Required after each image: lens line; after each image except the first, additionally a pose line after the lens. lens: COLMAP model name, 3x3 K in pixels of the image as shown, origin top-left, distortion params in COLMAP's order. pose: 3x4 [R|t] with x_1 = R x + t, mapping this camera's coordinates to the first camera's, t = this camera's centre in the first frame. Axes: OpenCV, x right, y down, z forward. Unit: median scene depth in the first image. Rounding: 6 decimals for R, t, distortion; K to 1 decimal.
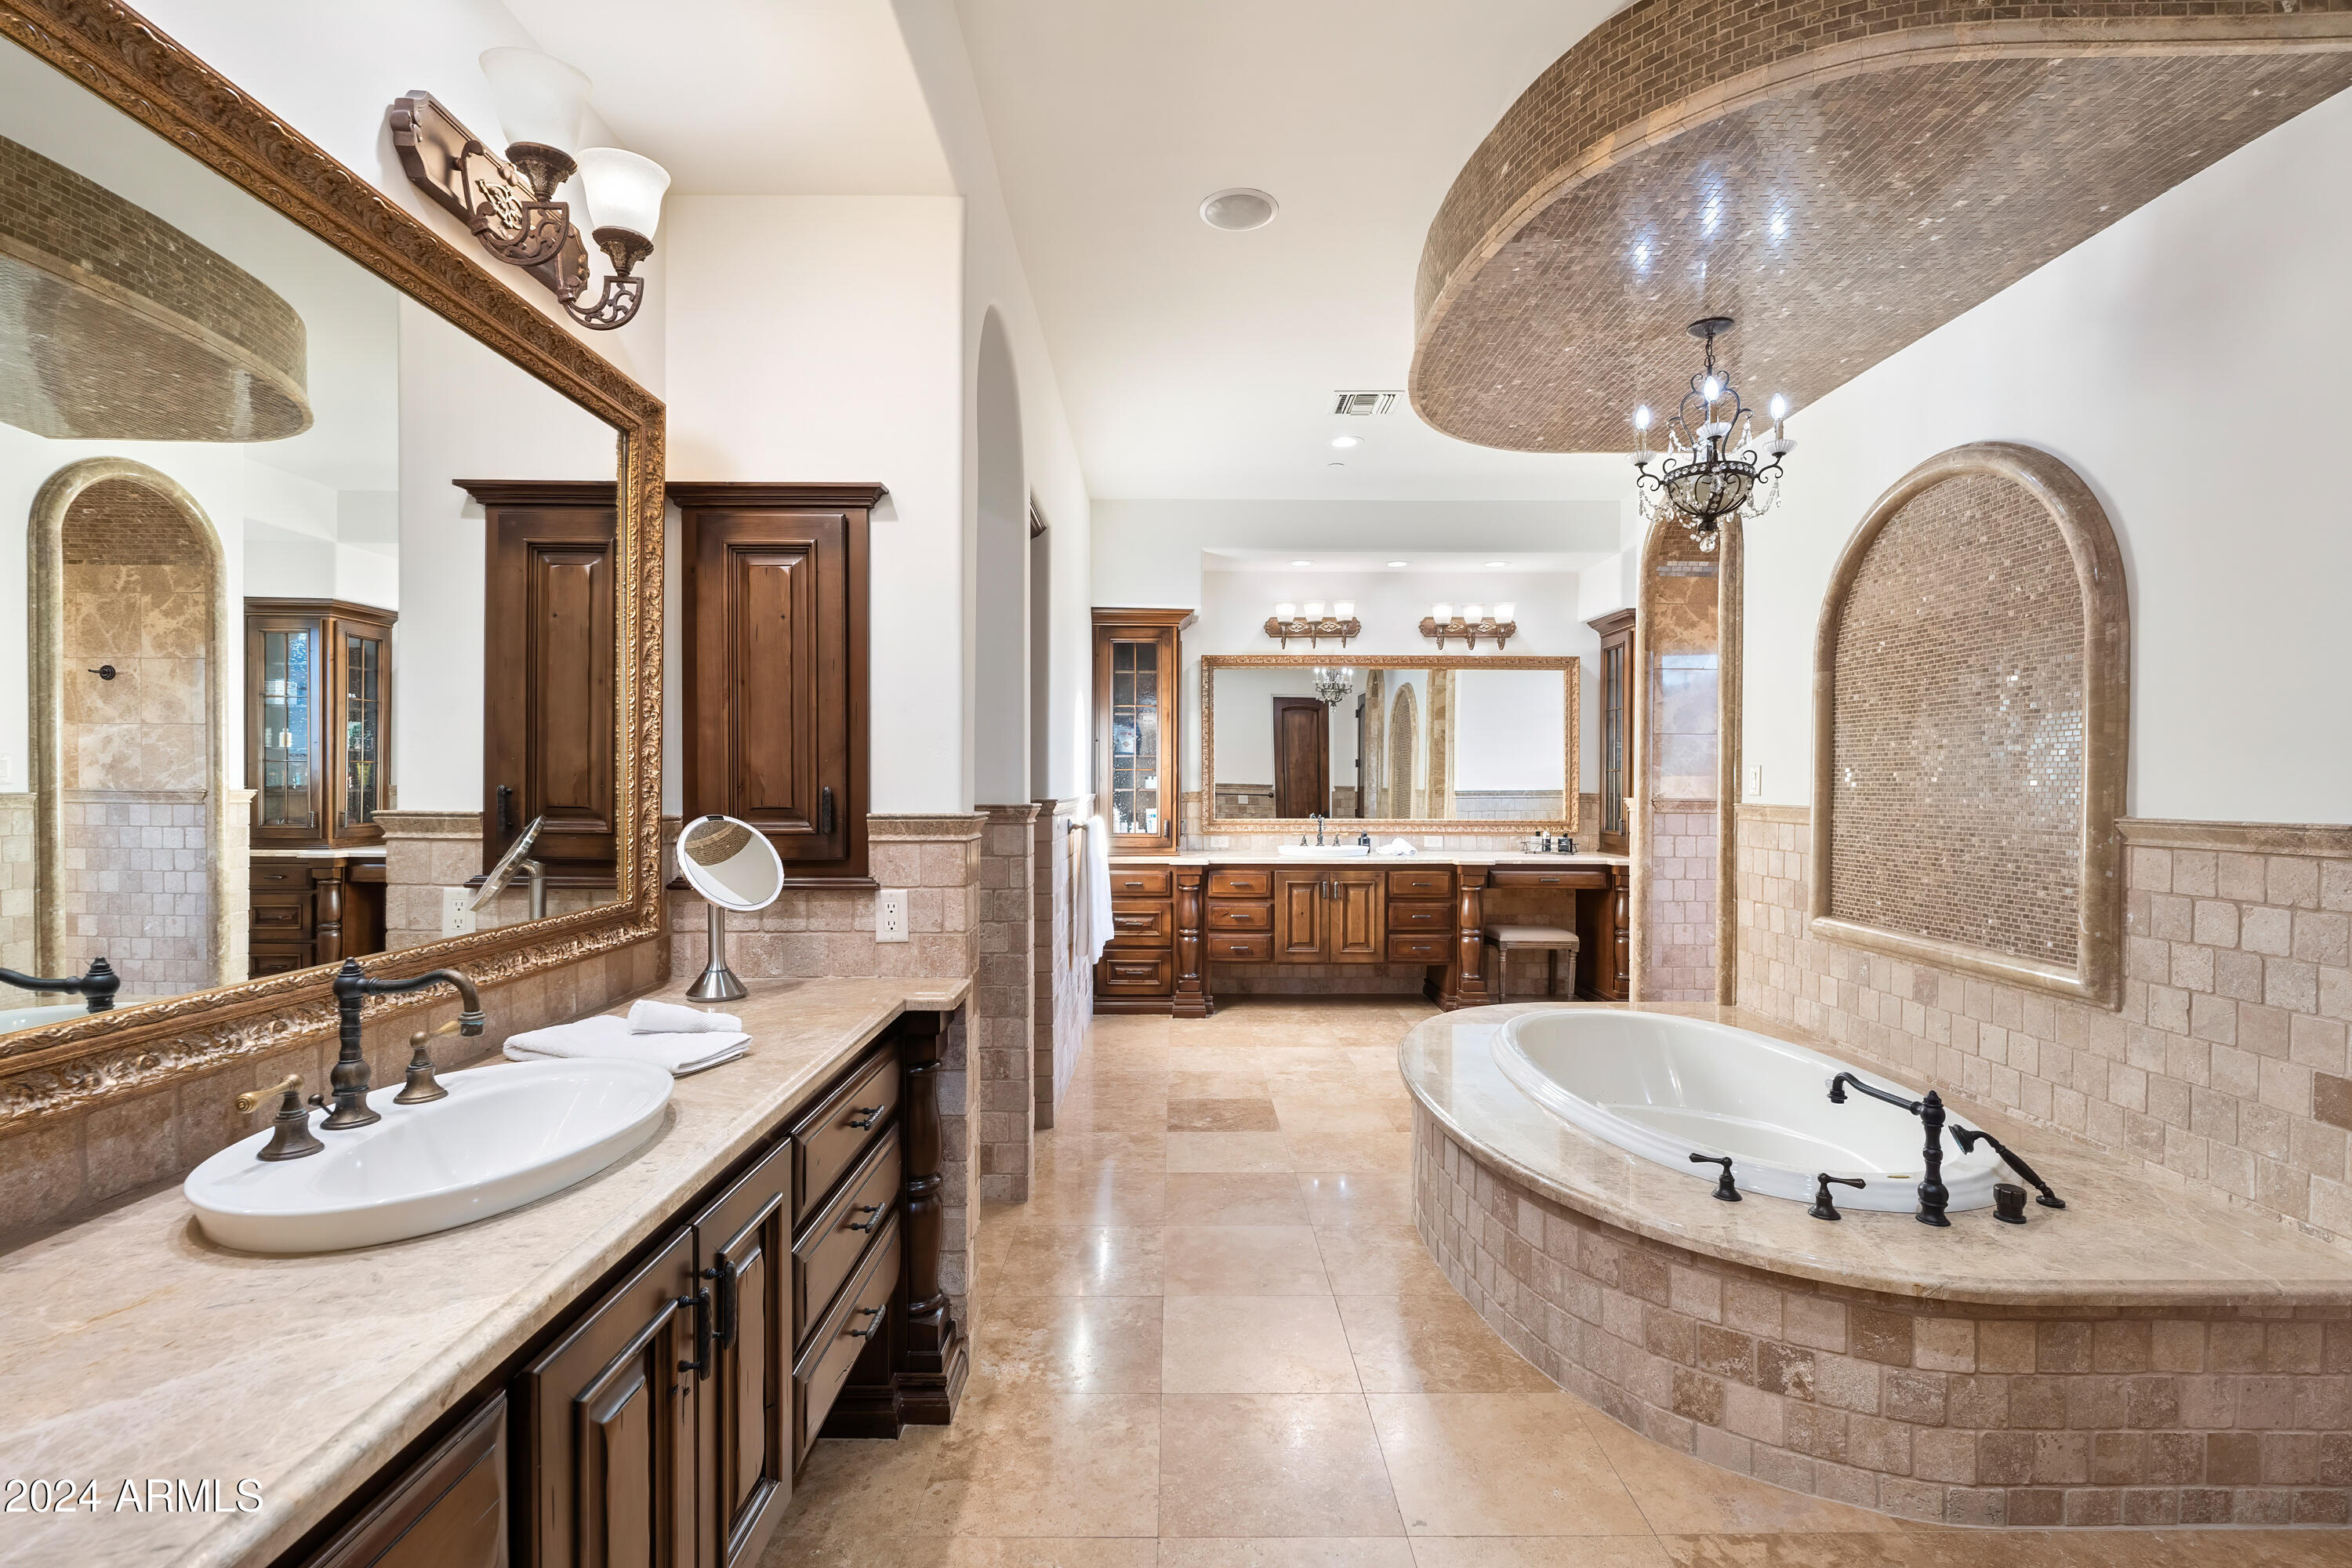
lens RADIAL K [[1078.8, 0, 1178.9], [0, 1078.8, 791.2], [0, 0, 1]] dist [0.002243, 0.000405]
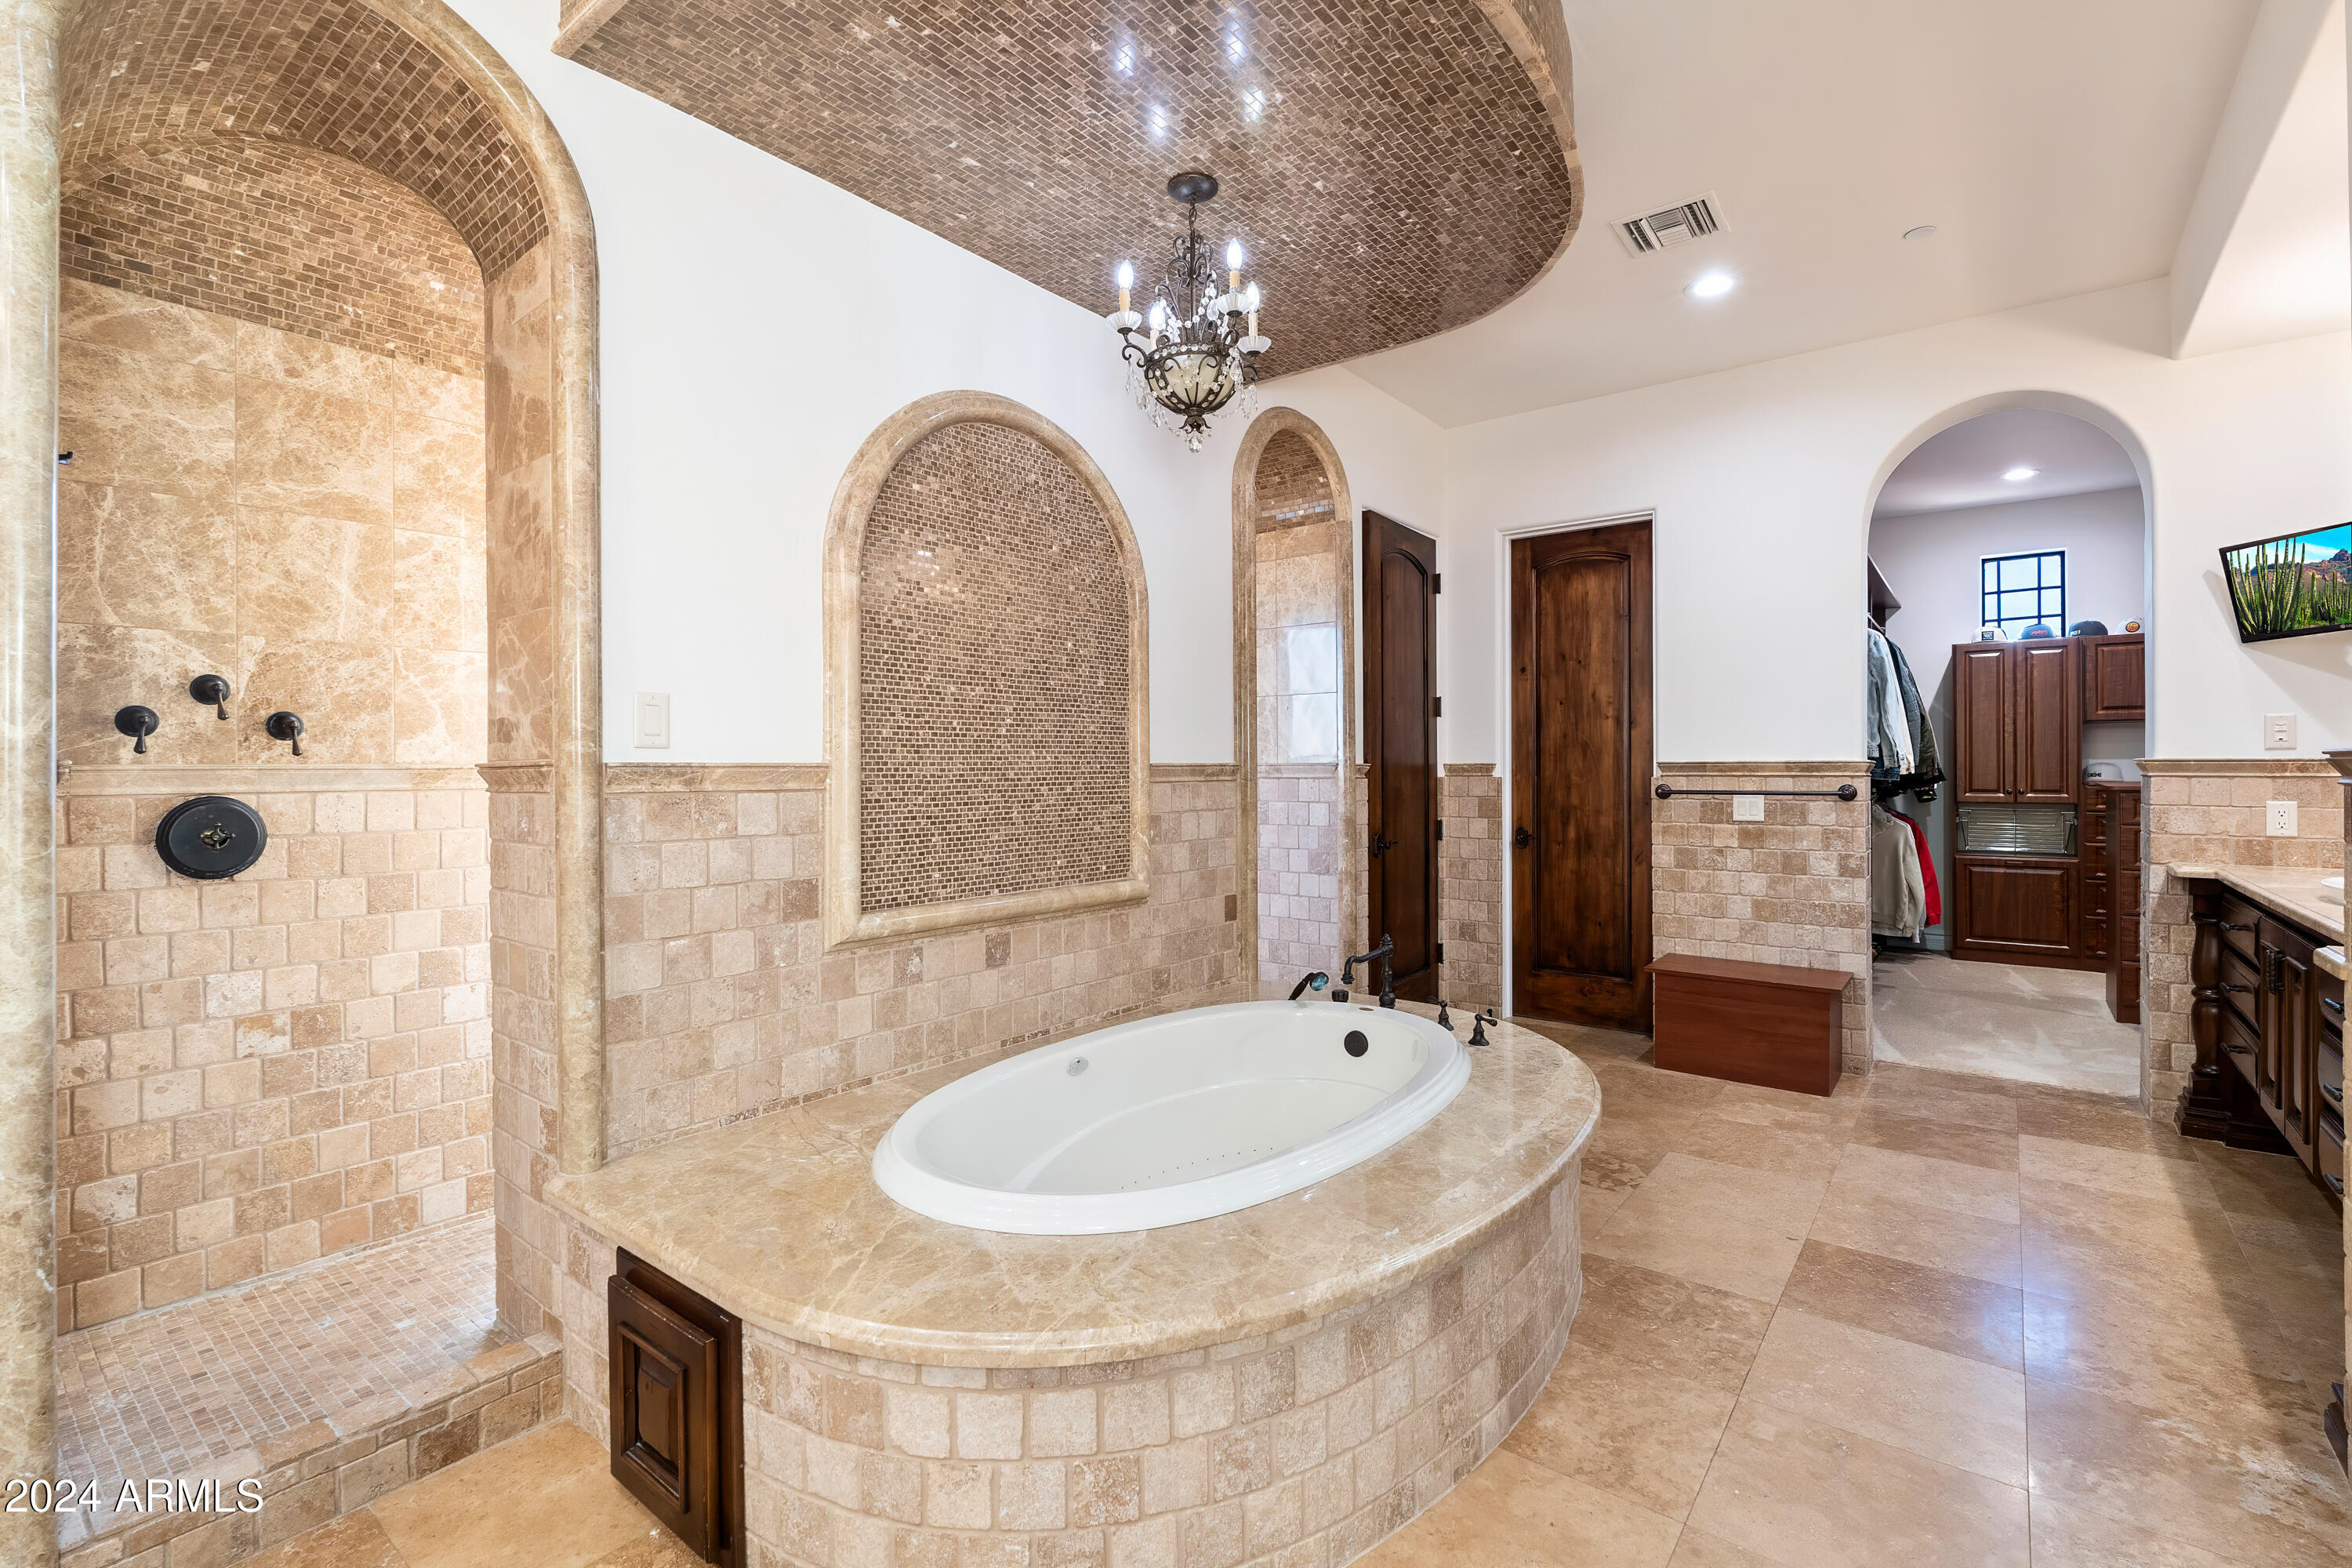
lens RADIAL K [[1043.1, 0, 1179.0], [0, 1043.1, 769.1], [0, 0, 1]] dist [-0.000392, 0.000022]
pose [[-0.778664, 0.000430, 0.627441, -0.006524], [0.008767, 0.999910, 0.010195, 0.011646], [-0.627380, 0.013439, -0.778597, 1.254056]]
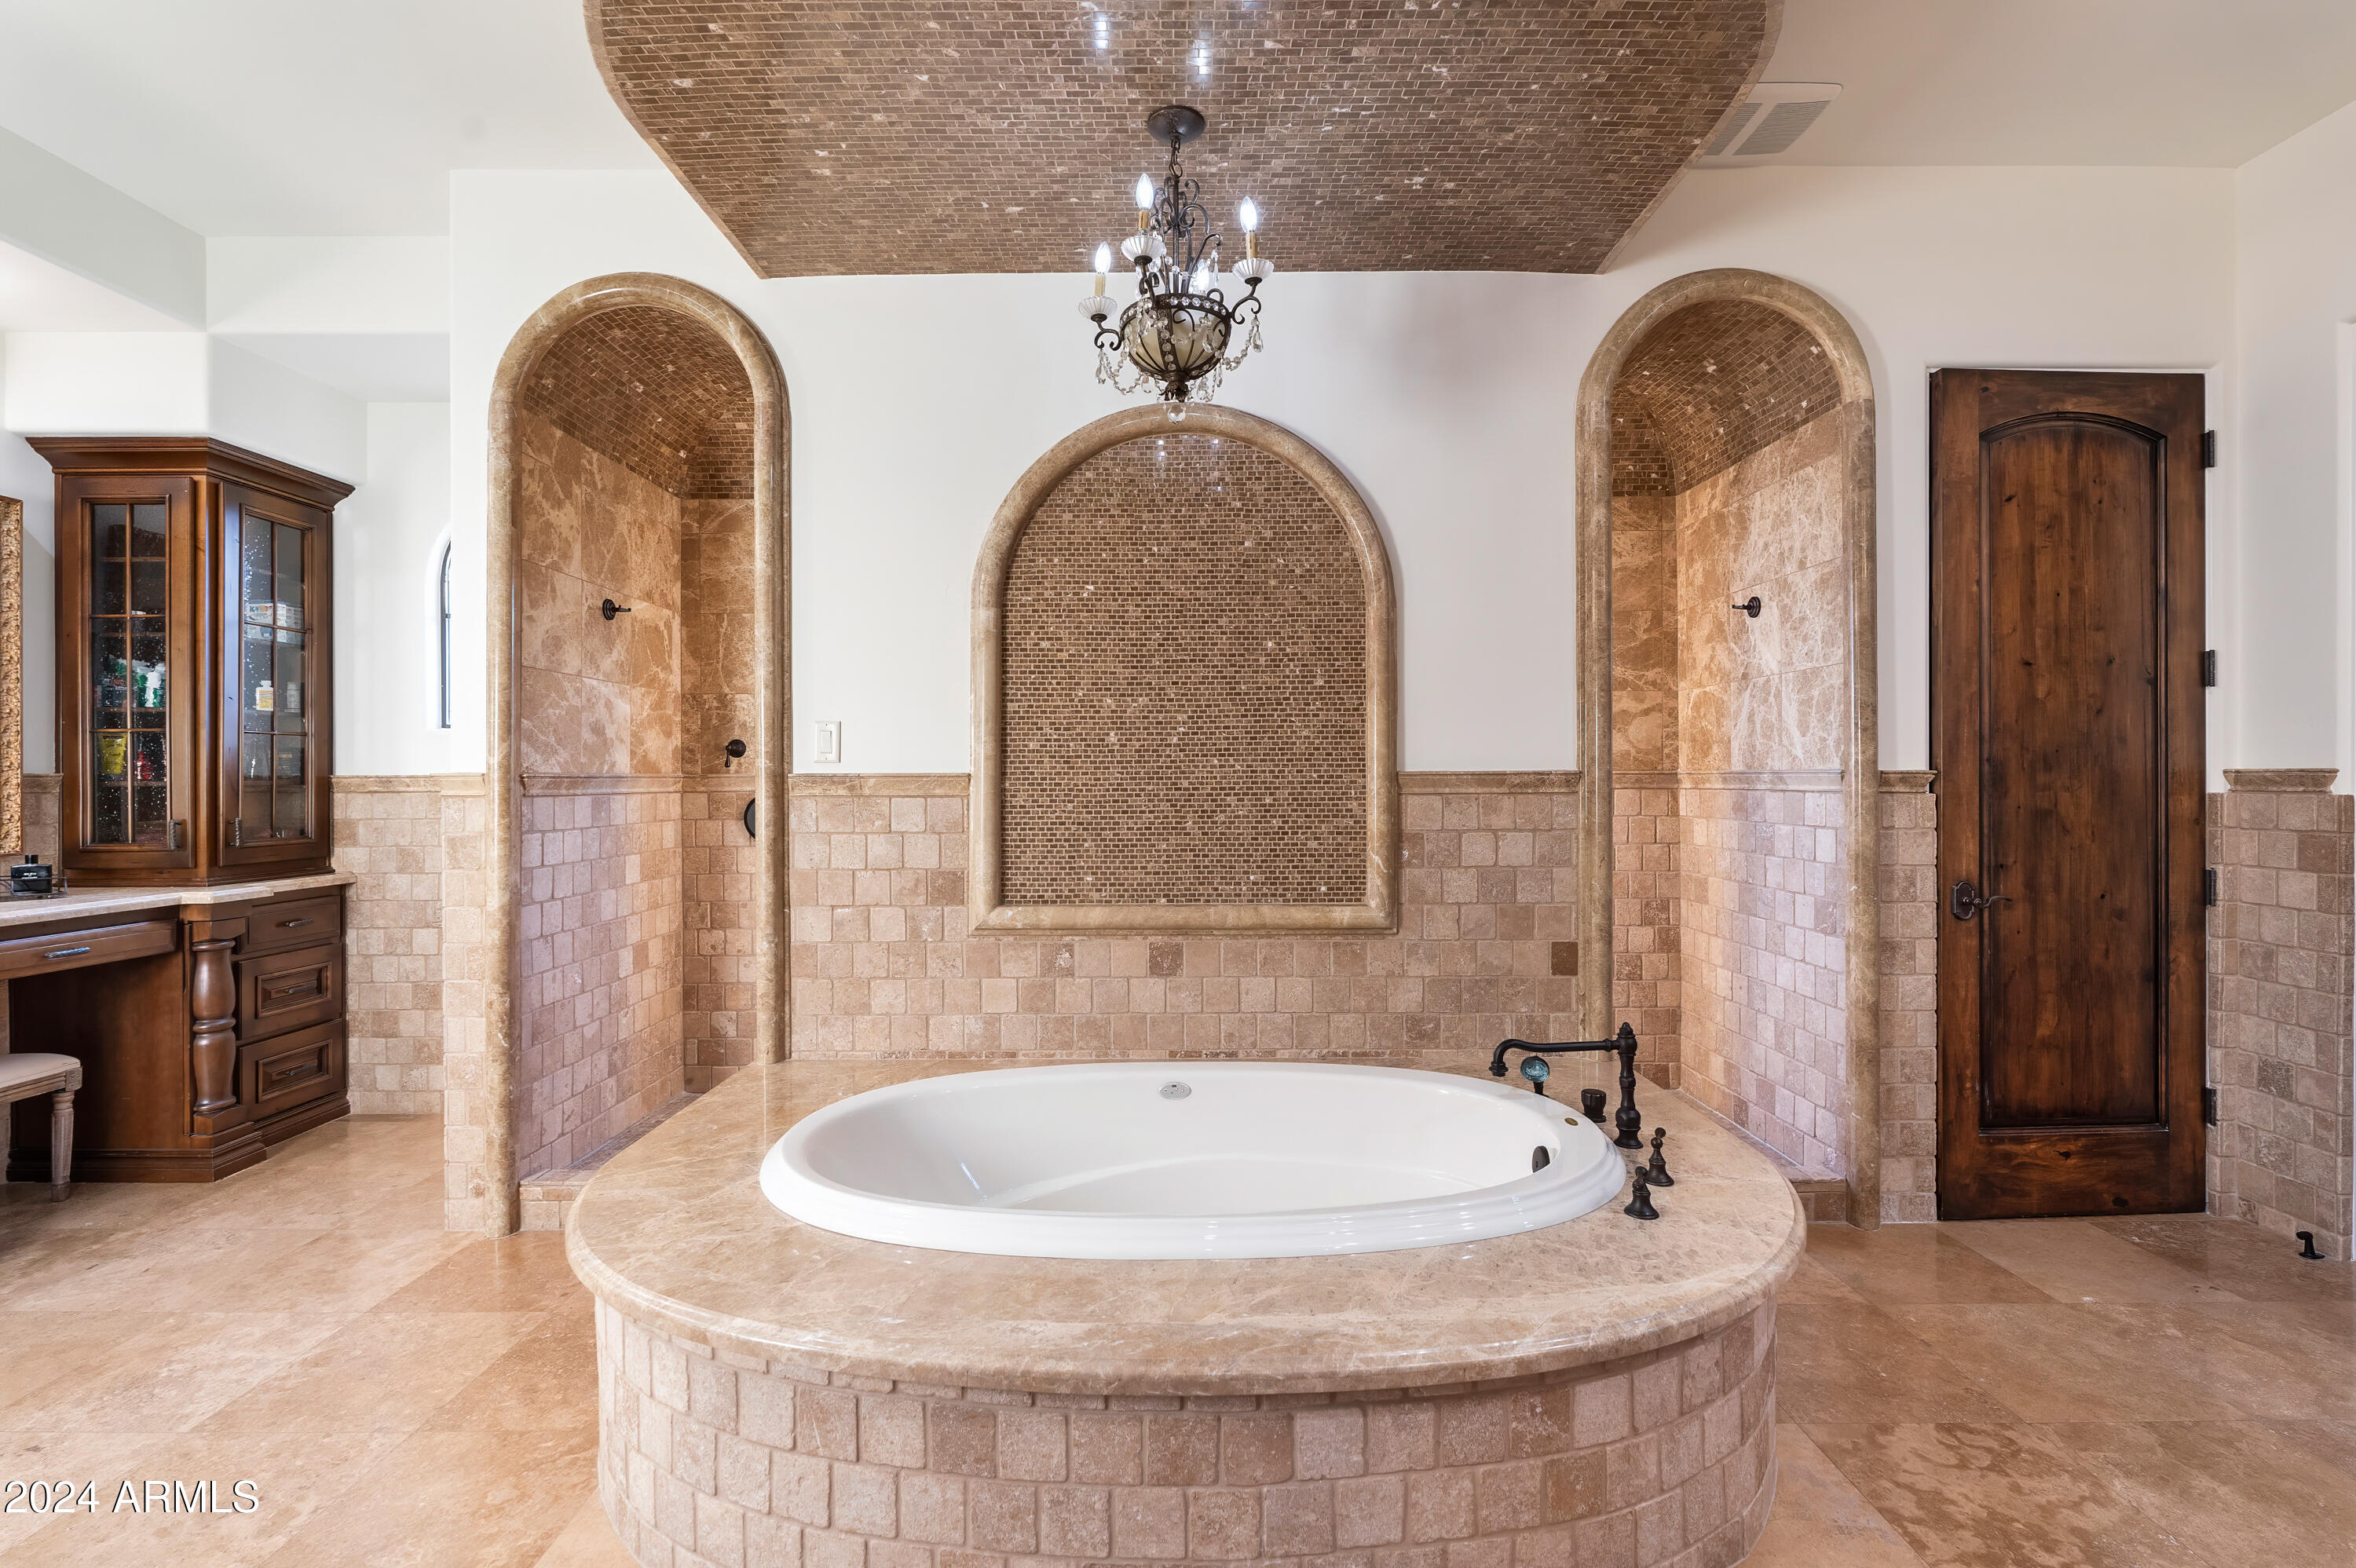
lens RADIAL K [[1045.3, 0, 1184.2], [0, 1045.3, 773.3], [0, 0, 1]] dist [-0.003104, 0.000143]
pose [[0.006122, -0.002230, 0.999979, -0.176055], [0.013161, 0.999911, 0.002149, 0.012996], [-0.999895, 0.013148, 0.006151, 0.758979]]
